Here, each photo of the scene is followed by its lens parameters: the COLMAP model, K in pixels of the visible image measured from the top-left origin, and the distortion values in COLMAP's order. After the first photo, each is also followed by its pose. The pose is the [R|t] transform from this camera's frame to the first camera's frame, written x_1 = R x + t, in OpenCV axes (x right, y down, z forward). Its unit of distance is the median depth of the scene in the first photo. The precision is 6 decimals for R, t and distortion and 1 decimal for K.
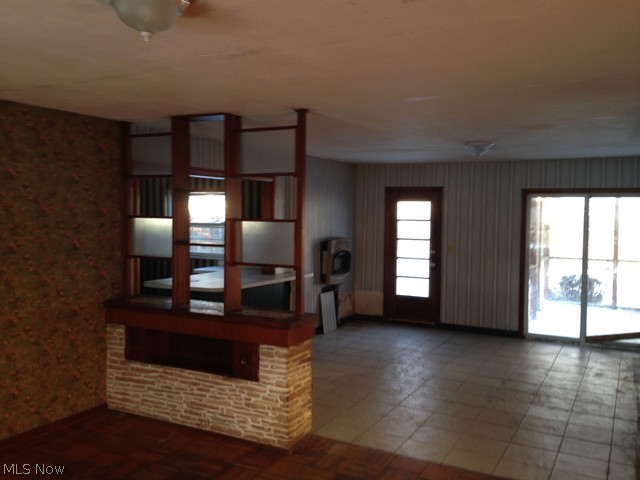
lens RADIAL K [[589.2, 0, 320.0], [0, 589.2, 240.0], [0, 0, 1]] dist [0.081423, -0.100952]
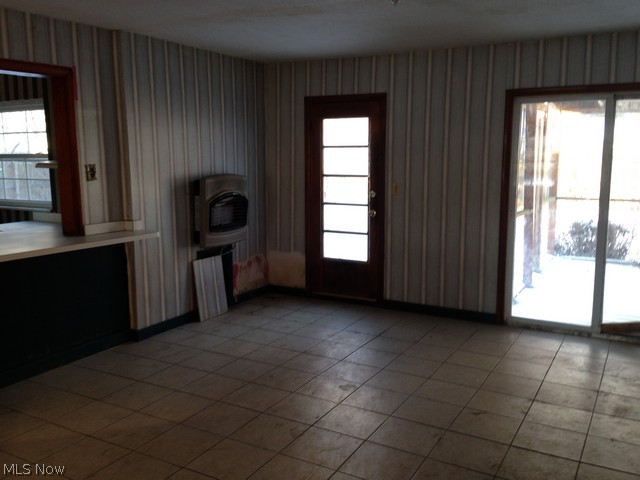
lens RADIAL K [[589.2, 0, 320.0], [0, 589.2, 240.0], [0, 0, 1]] dist [0.081423, -0.100952]
pose [[0.999475, -0.012837, -0.029760, 0.152222], [0.015724, 0.994973, 0.098904, 0.005117], [0.028341, -0.099320, 0.994652, 0.337079]]
